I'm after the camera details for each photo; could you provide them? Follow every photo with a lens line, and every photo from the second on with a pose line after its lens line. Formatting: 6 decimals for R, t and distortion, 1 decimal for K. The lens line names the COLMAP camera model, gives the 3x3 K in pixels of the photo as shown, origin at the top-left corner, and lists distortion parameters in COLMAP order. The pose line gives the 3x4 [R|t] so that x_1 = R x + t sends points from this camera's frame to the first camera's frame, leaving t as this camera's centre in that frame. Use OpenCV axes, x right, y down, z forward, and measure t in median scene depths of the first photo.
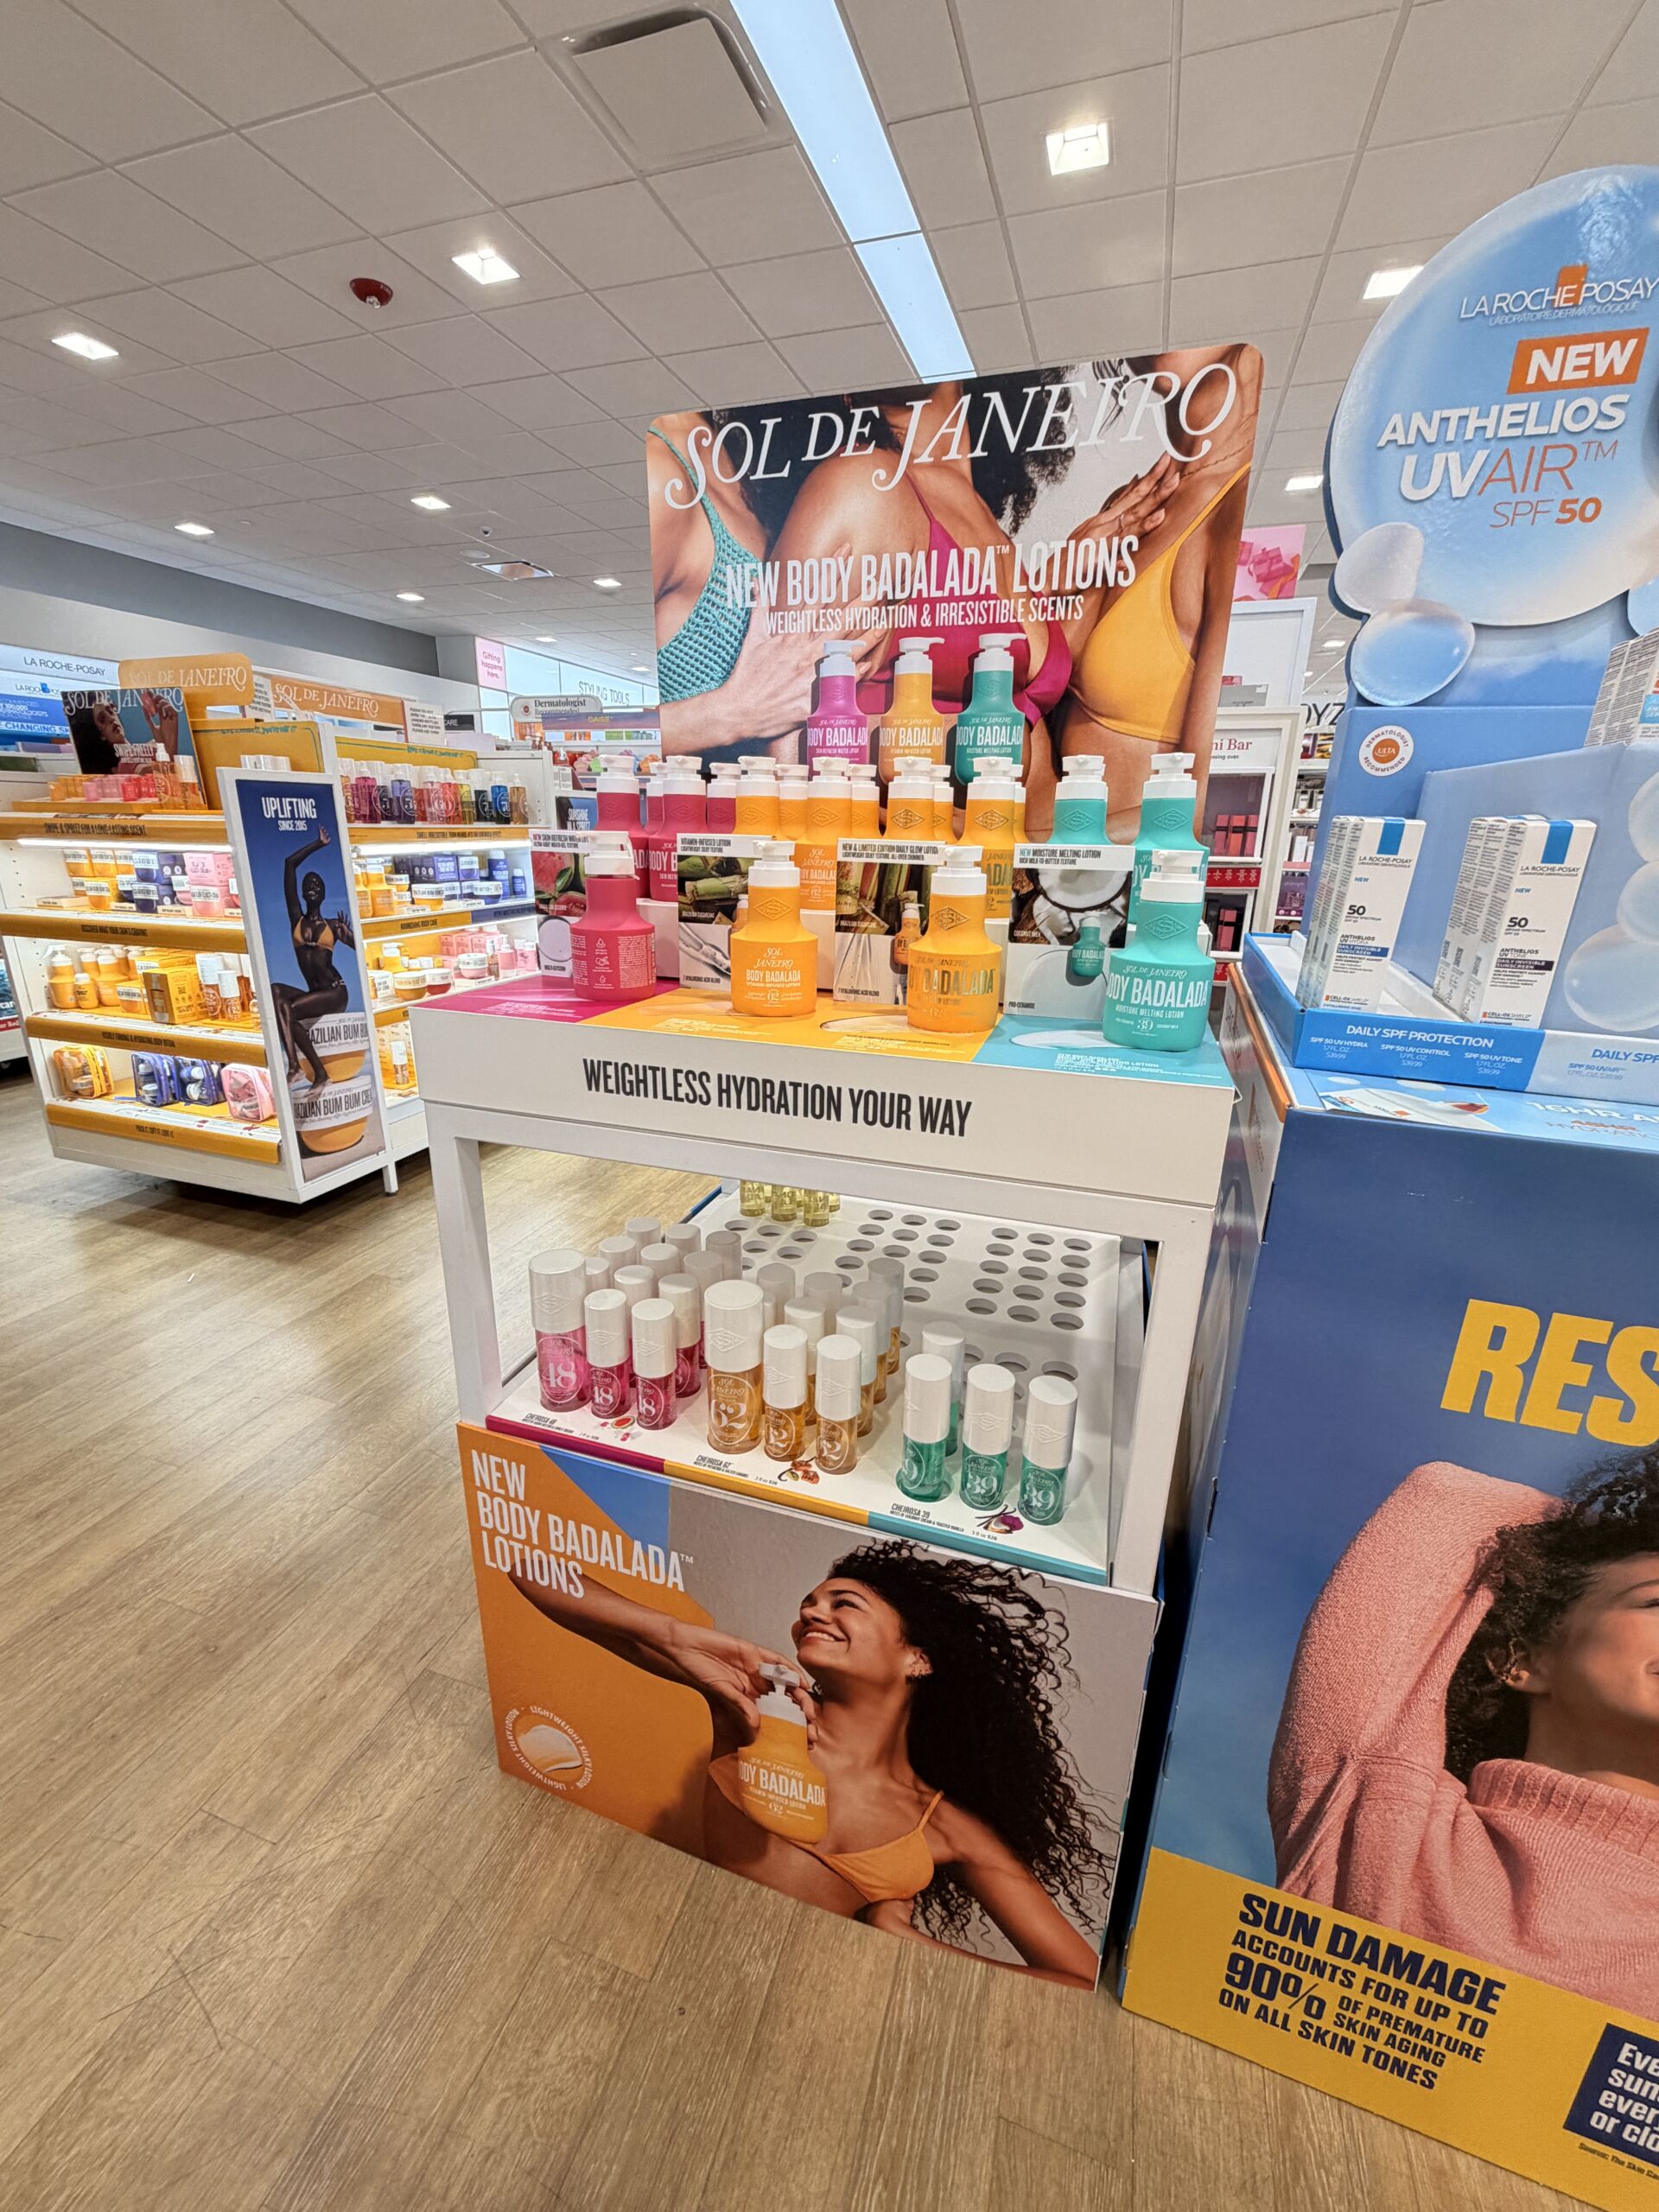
lens RADIAL K [[914.2, 0, 823.4], [0, 914.2, 1112.4], [0, 0, 1]] dist [0.001900, -0.000263]
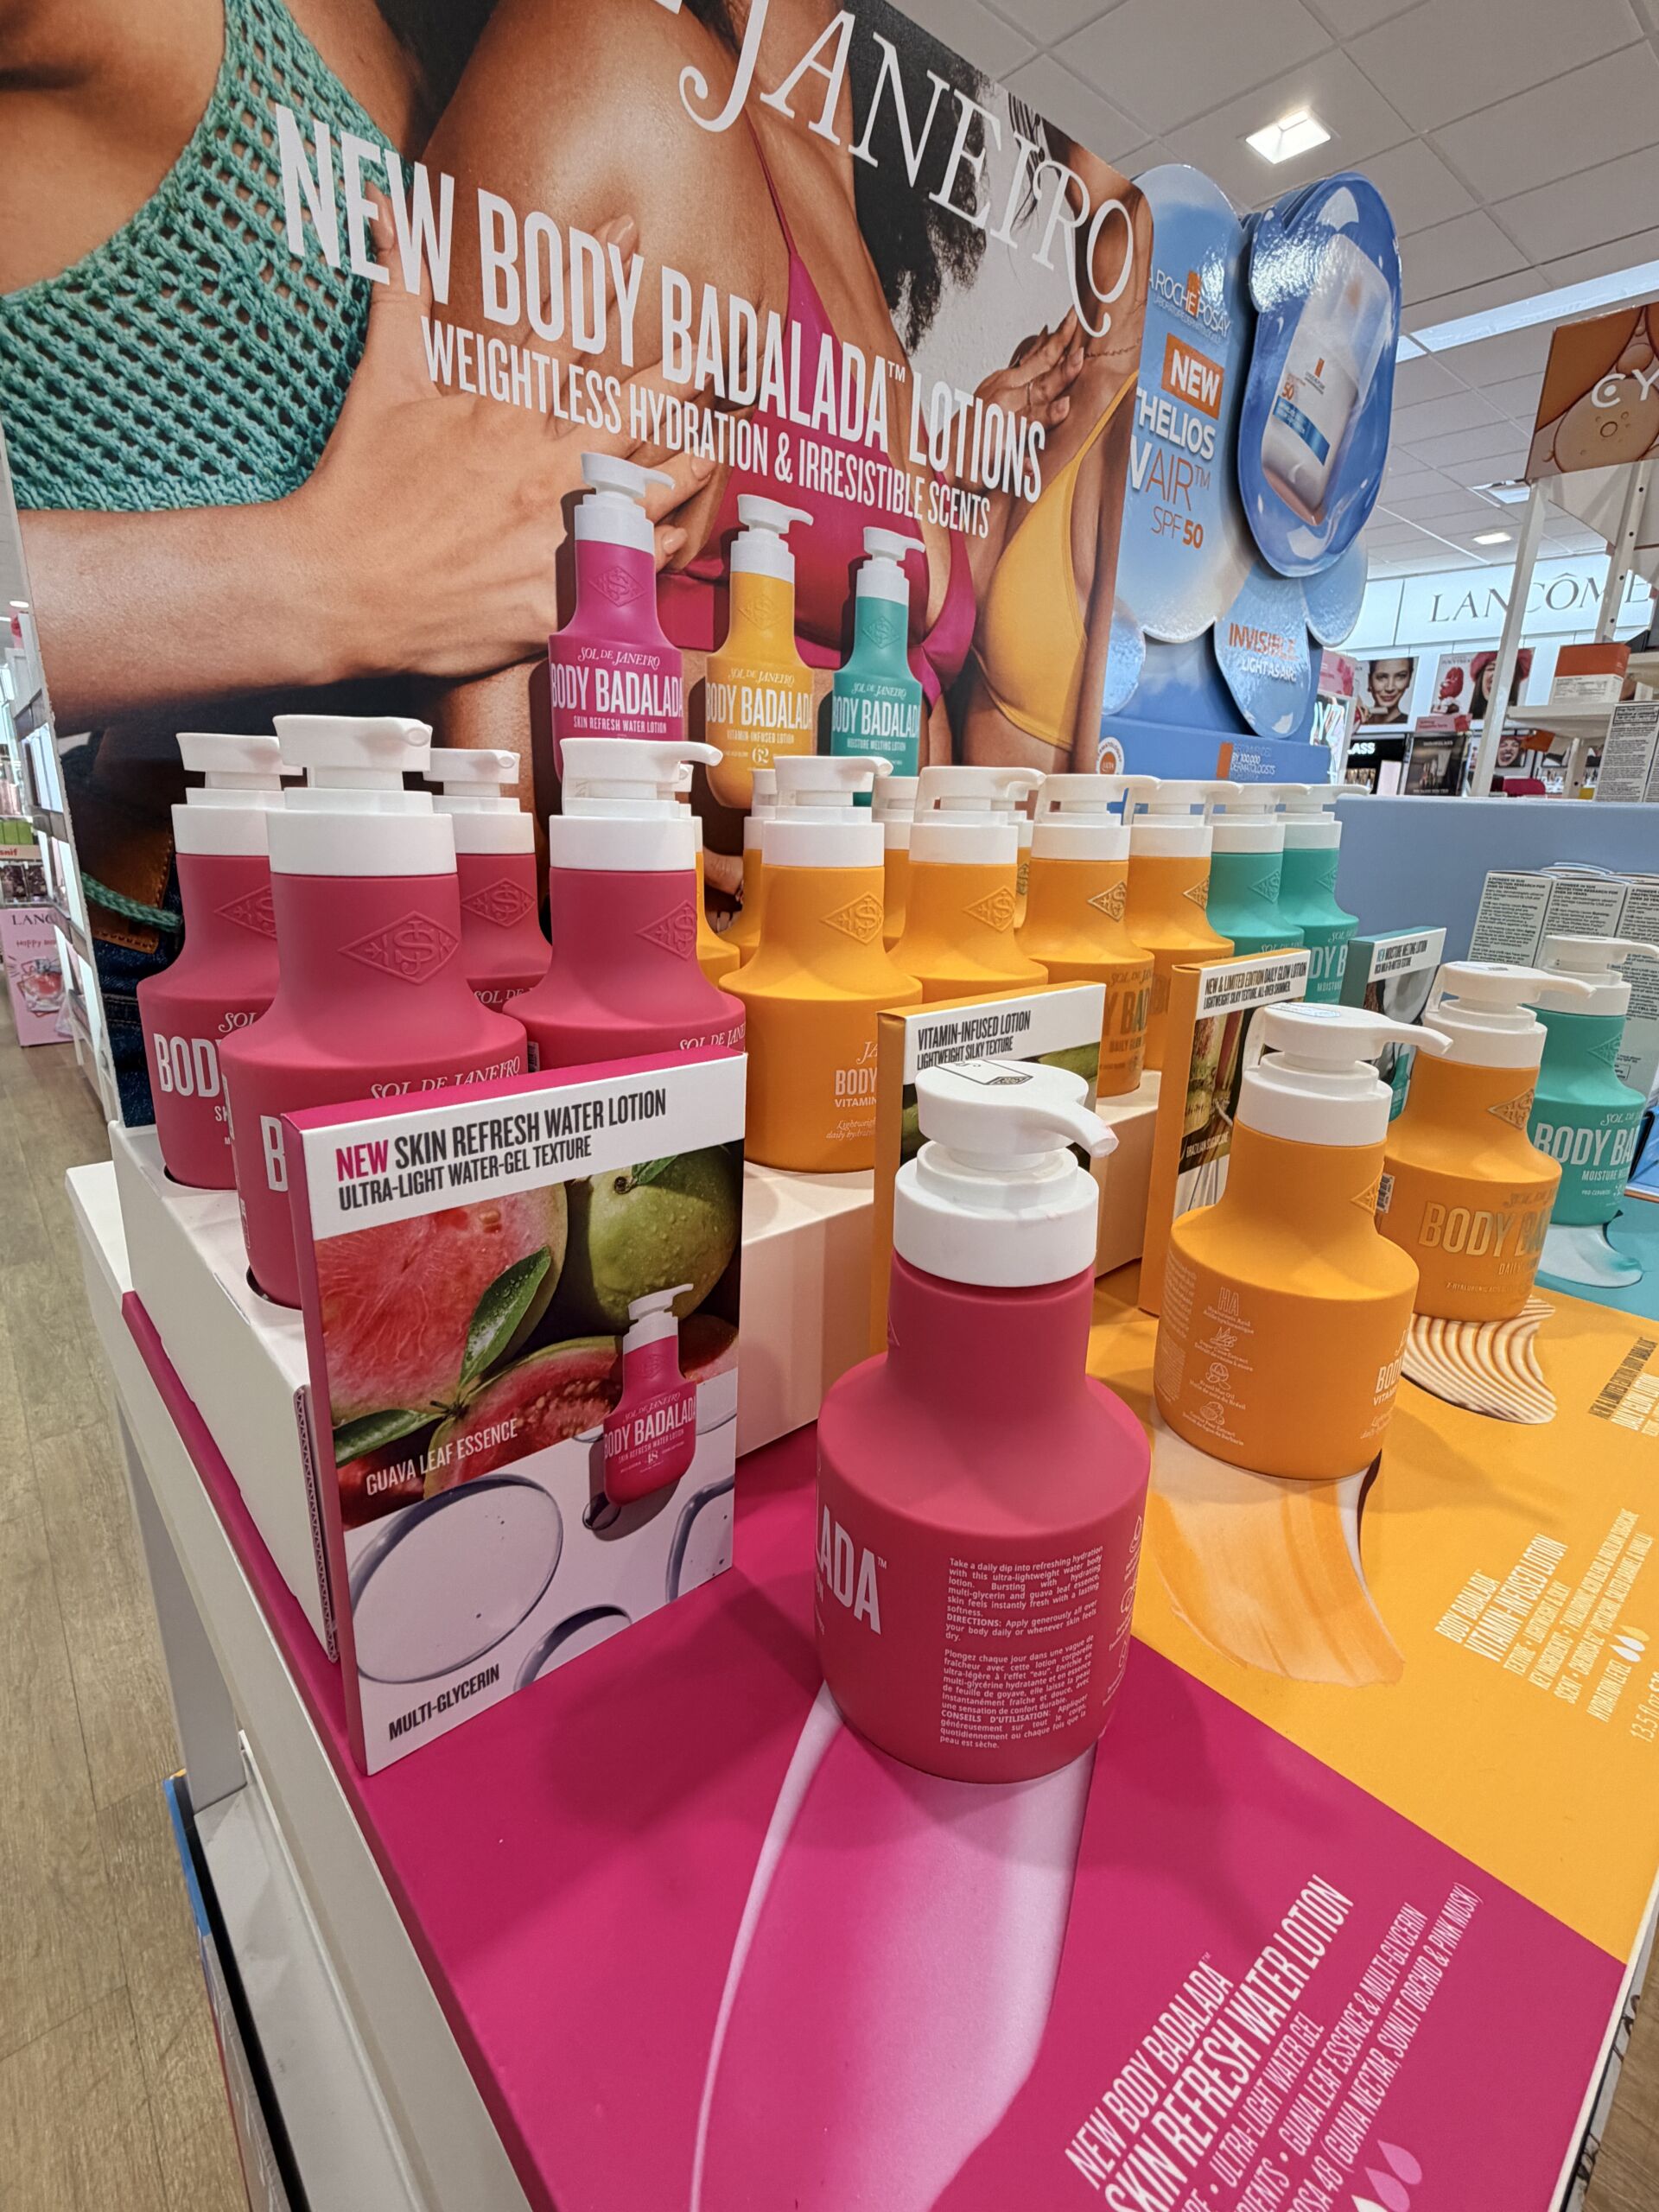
lens RADIAL K [[1016.4, 0, 835.0], [0, 1016.4, 1089.7], [0, 0, 1]] dist [0.000548, -0.001287]
pose [[0.498260, -0.242271, 0.832491, -0.410148], [0.251746, 0.959227, 0.128480, -0.301315], [-0.829675, 0.145561, 0.538935, 0.772012]]
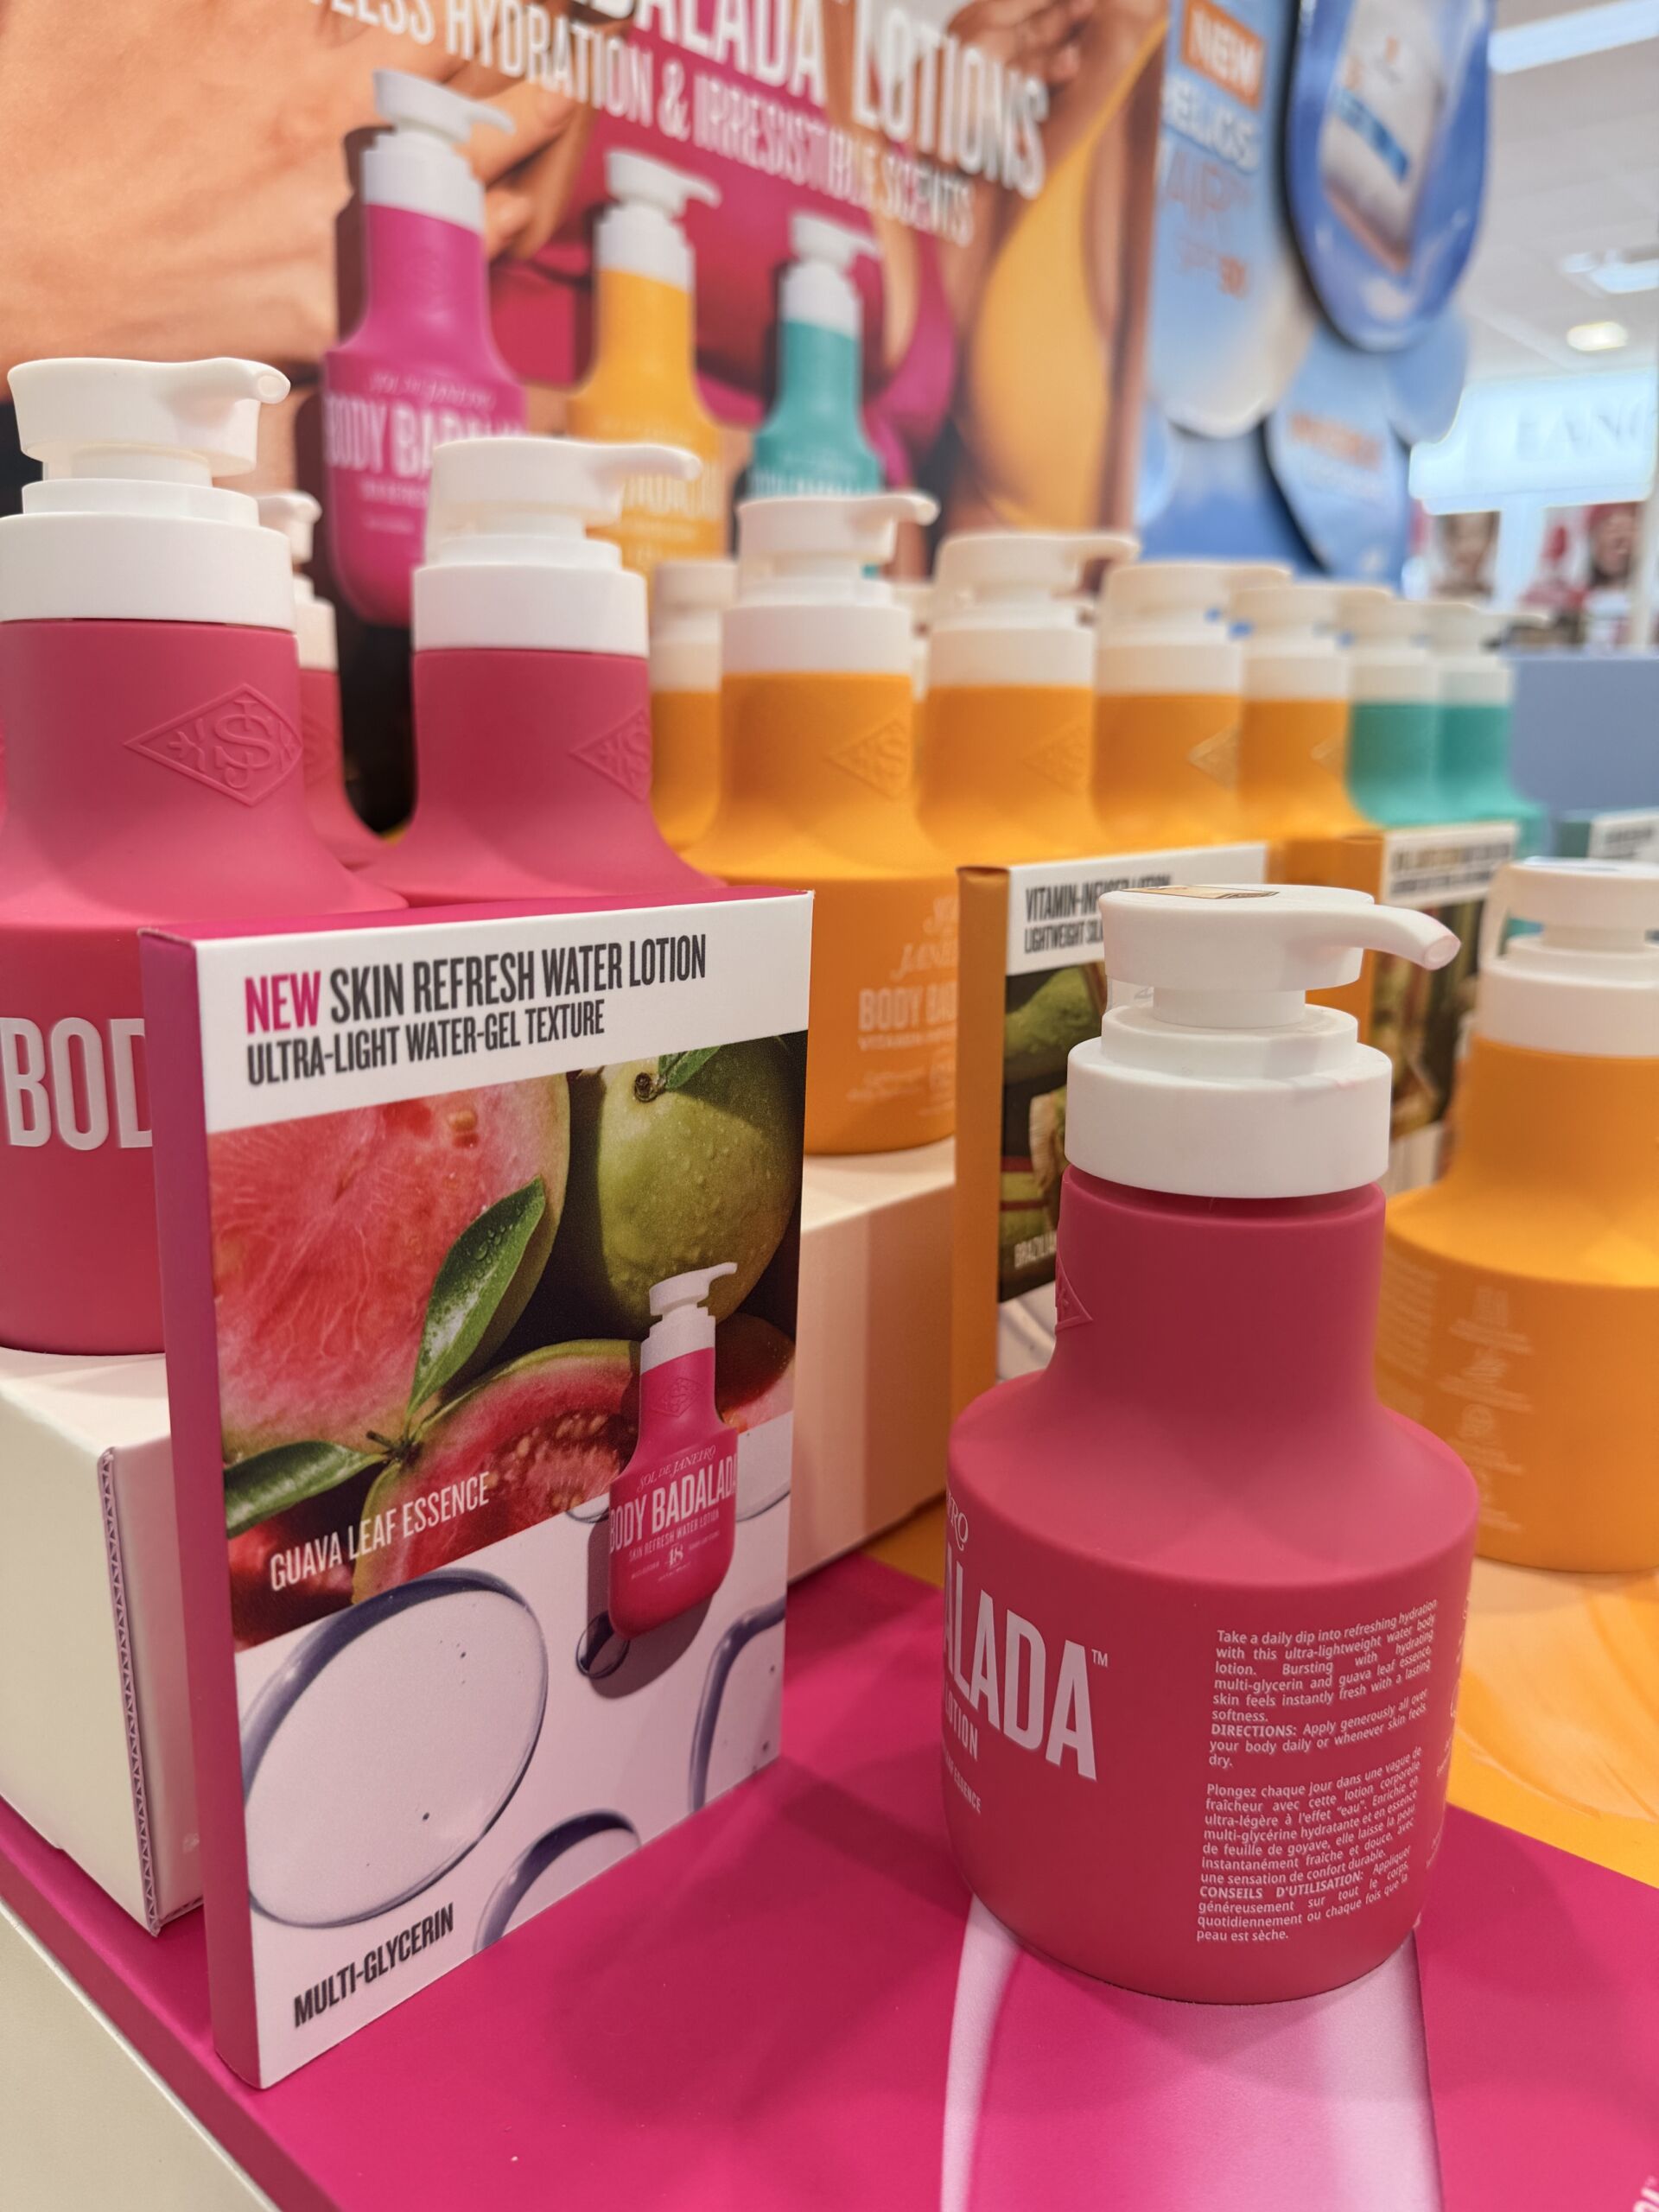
lens RADIAL K [[1635.9, 0, 839.2], [0, 1635.9, 1111.4], [0, 0, 1]] dist [-0.033975, 0.002451]
pose [[0.390711, -0.221846, 0.893381, -0.441992], [0.275864, 0.954137, 0.116287, -0.278458], [-0.878205, 0.201017, 0.433991, 0.817703]]
